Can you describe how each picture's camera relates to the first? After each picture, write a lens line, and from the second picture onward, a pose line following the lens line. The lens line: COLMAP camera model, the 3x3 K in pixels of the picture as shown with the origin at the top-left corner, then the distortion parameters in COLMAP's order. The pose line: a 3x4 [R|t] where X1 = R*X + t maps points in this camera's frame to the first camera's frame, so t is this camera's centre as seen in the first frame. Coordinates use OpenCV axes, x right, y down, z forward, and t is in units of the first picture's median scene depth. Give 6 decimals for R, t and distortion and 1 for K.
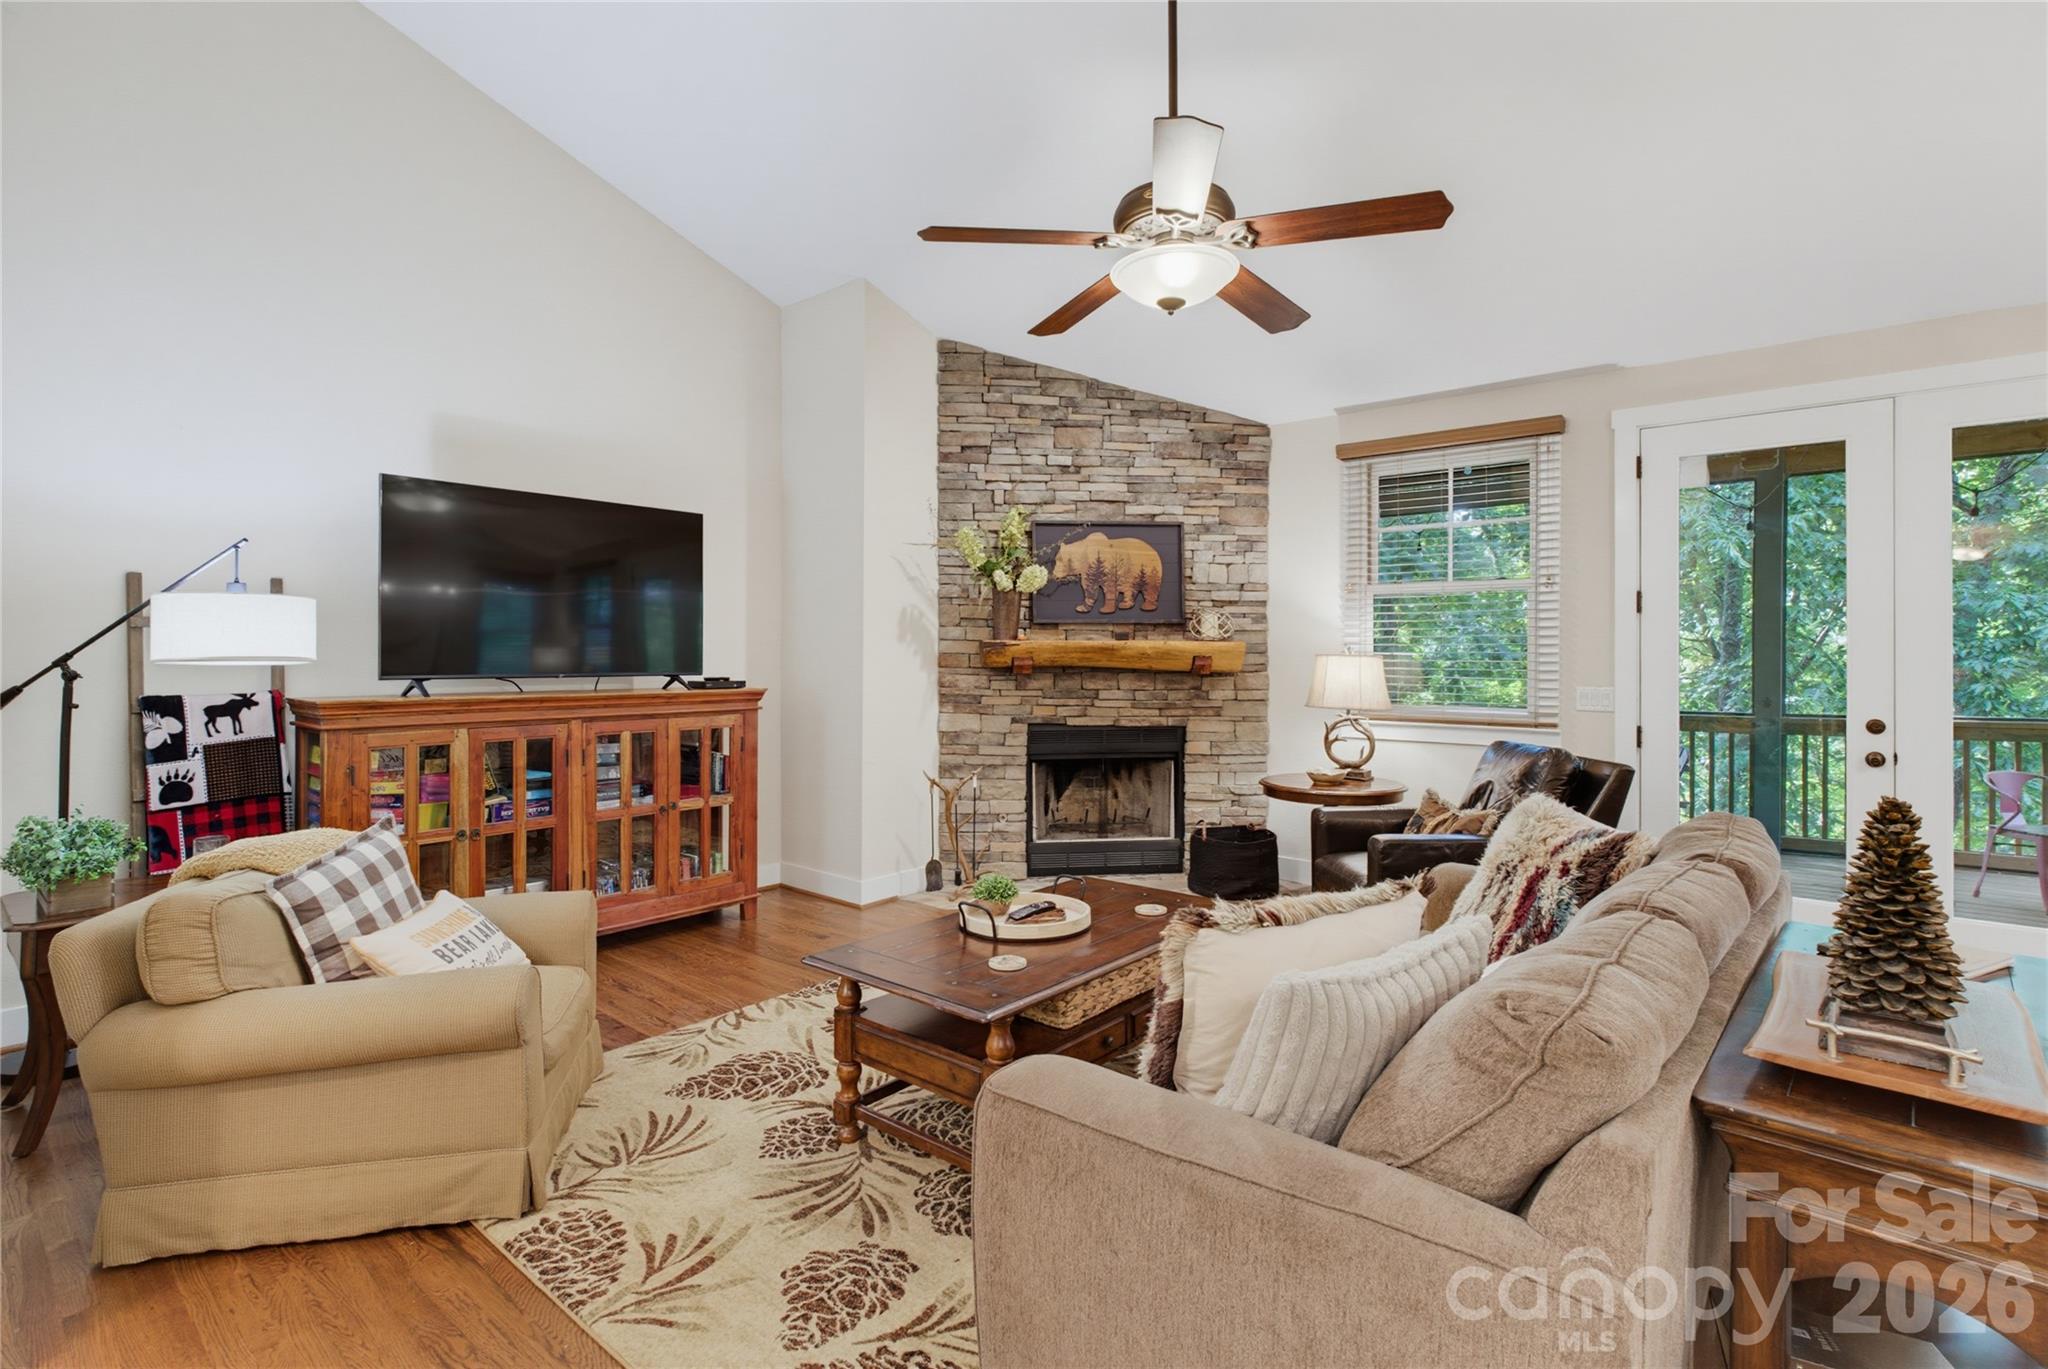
lens RADIAL K [[983.3, 0, 1019.6], [0, 983.3, 640.1], [0, 0, 1]] dist [-0.002029, 0.000029]
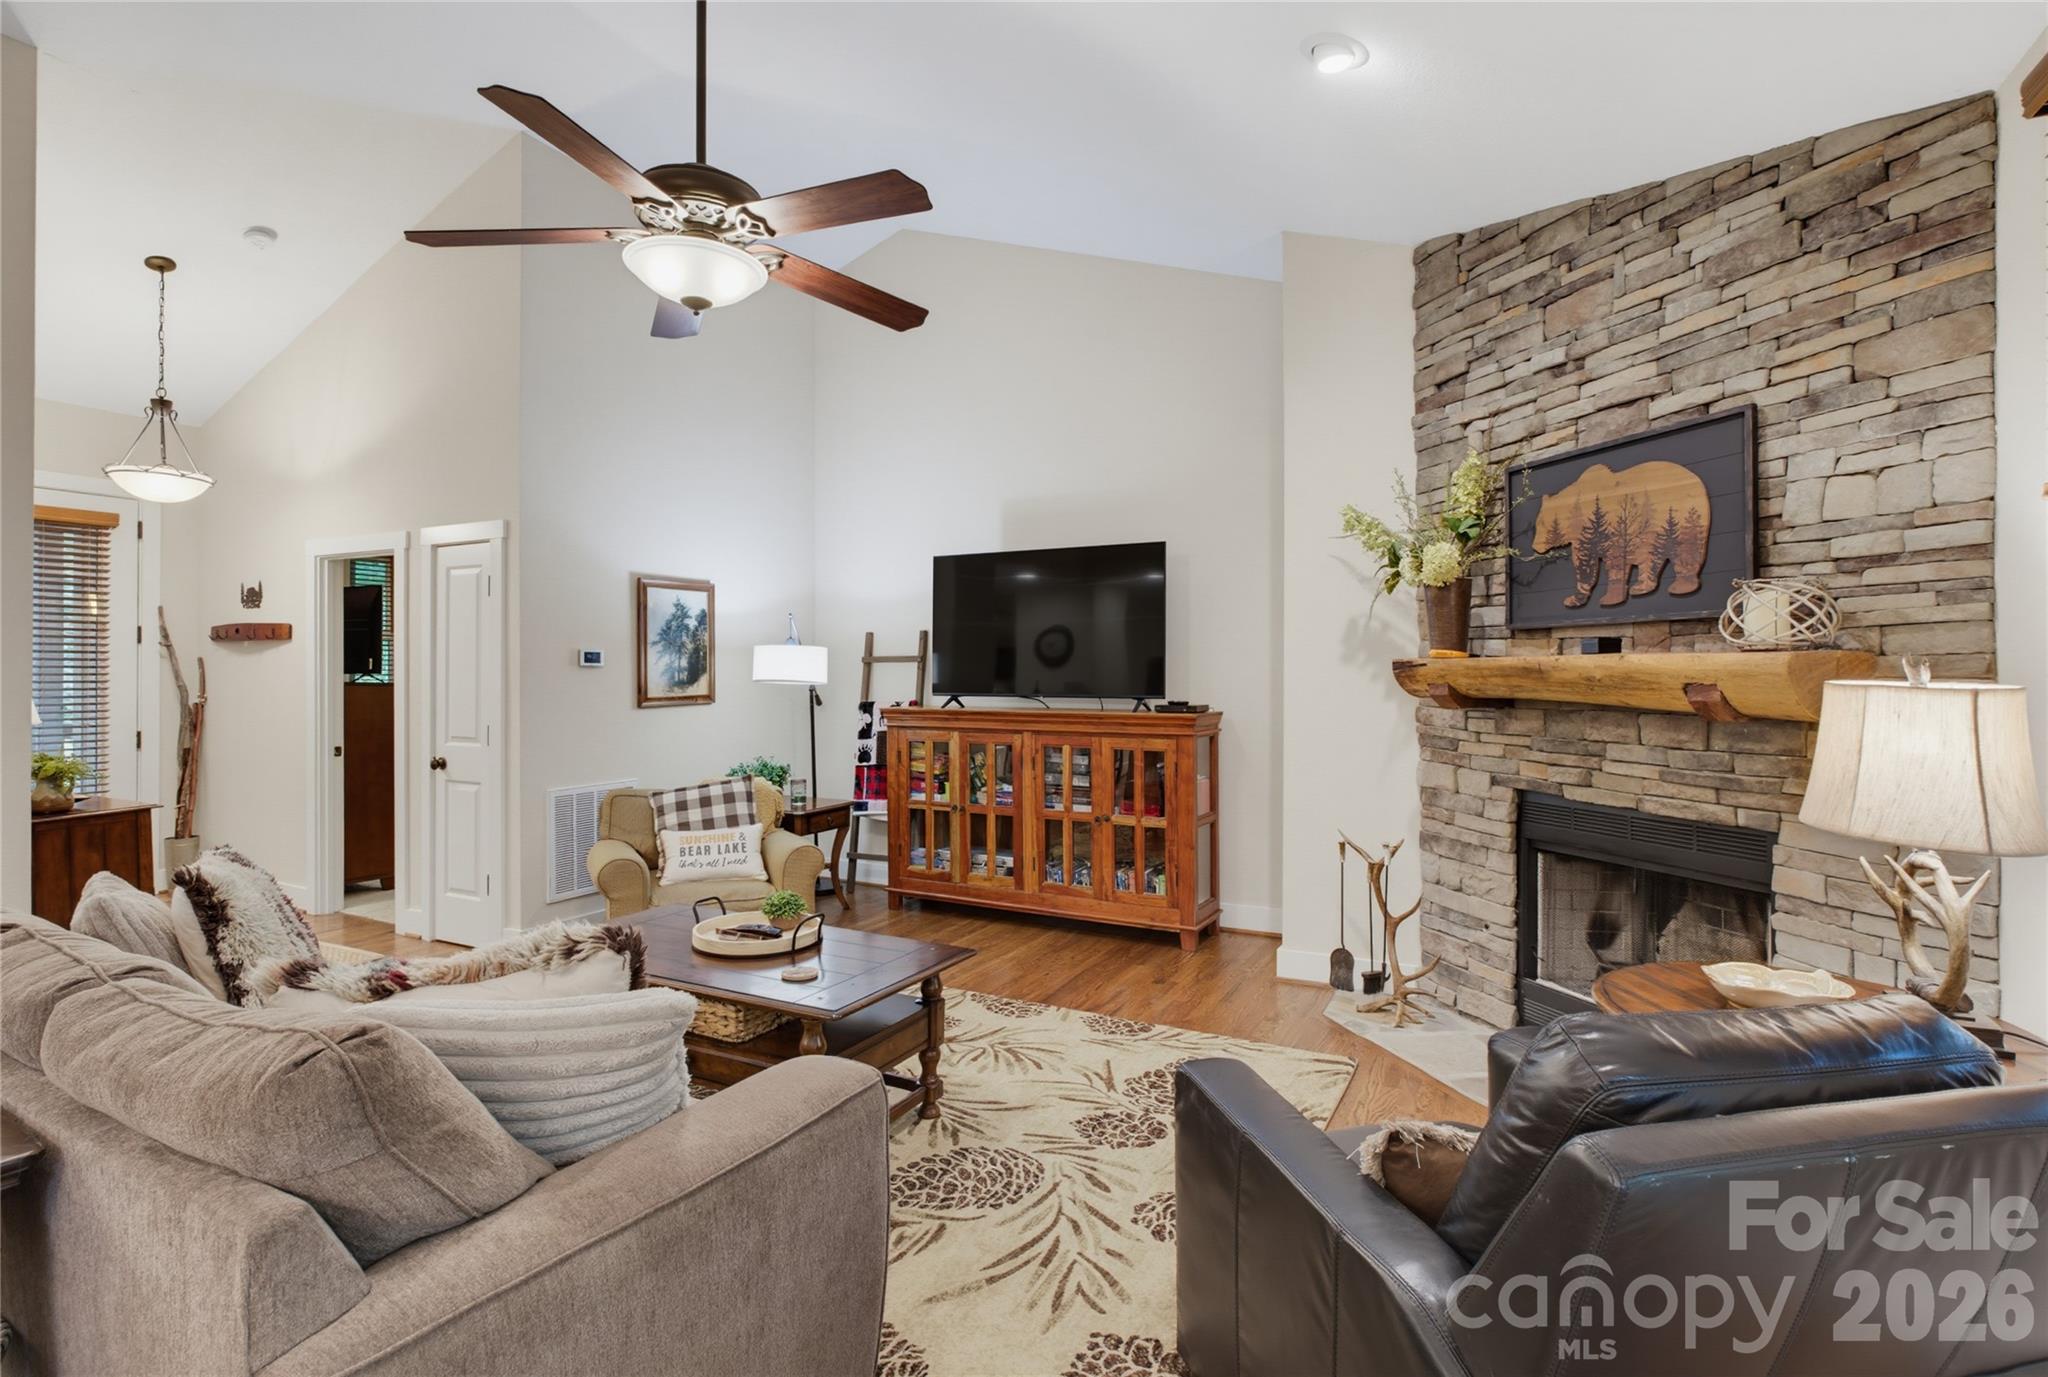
lens RADIAL K [[978.8, 0, 1028.5], [0, 978.8, 662.0], [0, 0, 1]] dist [-0.008027, 0.000560]
pose [[0.216702, -0.015219, -0.976119, 0.556852], [0.012482, 0.999840, -0.012818, 0.007450], [0.976158, -0.009406, 0.216857, 0.557314]]
